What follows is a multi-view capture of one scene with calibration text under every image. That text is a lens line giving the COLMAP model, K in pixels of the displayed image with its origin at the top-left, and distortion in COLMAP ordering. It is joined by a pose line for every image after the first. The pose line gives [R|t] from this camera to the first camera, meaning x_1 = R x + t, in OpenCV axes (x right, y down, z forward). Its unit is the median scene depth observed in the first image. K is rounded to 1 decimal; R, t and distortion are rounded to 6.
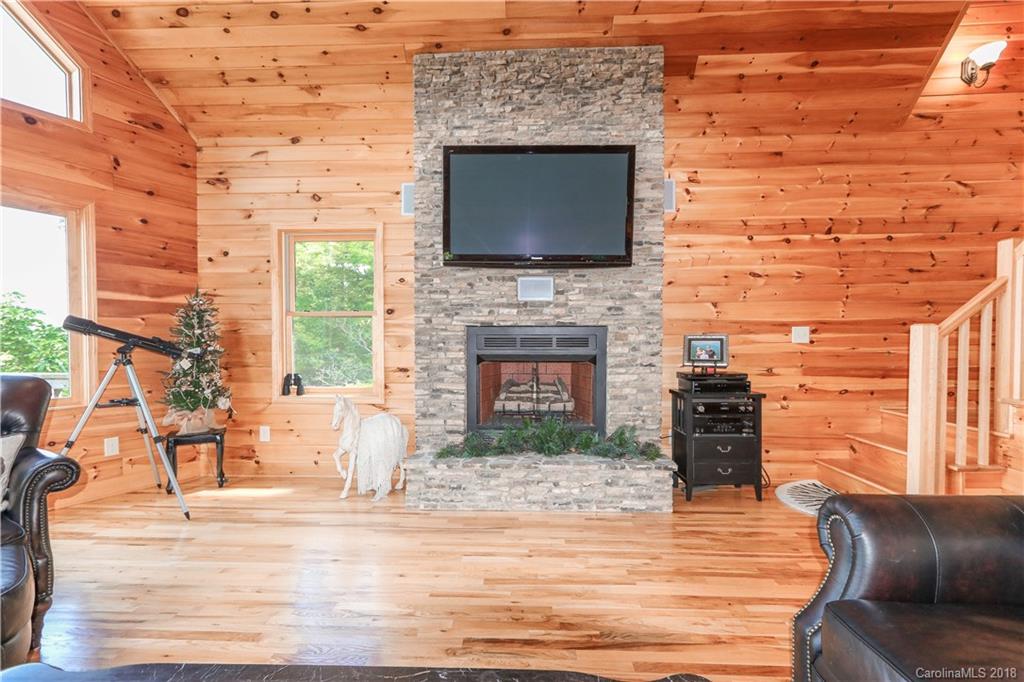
lens RADIAL K [[481.5, 0, 504.8], [0, 481.5, 348.8], [0, 0, 1]] dist [0.004051, 0.001573]
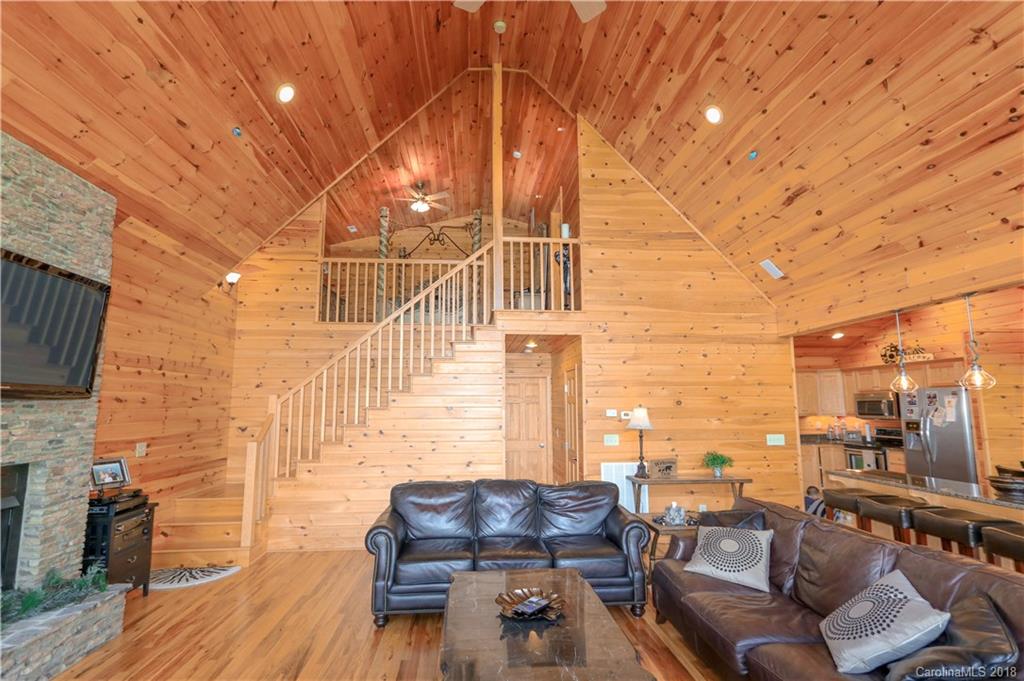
lens RADIAL K [[481.5, 0, 507.2], [0, 481.5, 345.6], [0, 0, 1]] dist [0.004051, 0.001573]
pose [[-0.125624, 0.121205, 0.984646, -0.823795], [0.028992, 0.992533, -0.118477, -0.130736], [-0.991654, 0.013663, -0.128200, 0.249945]]
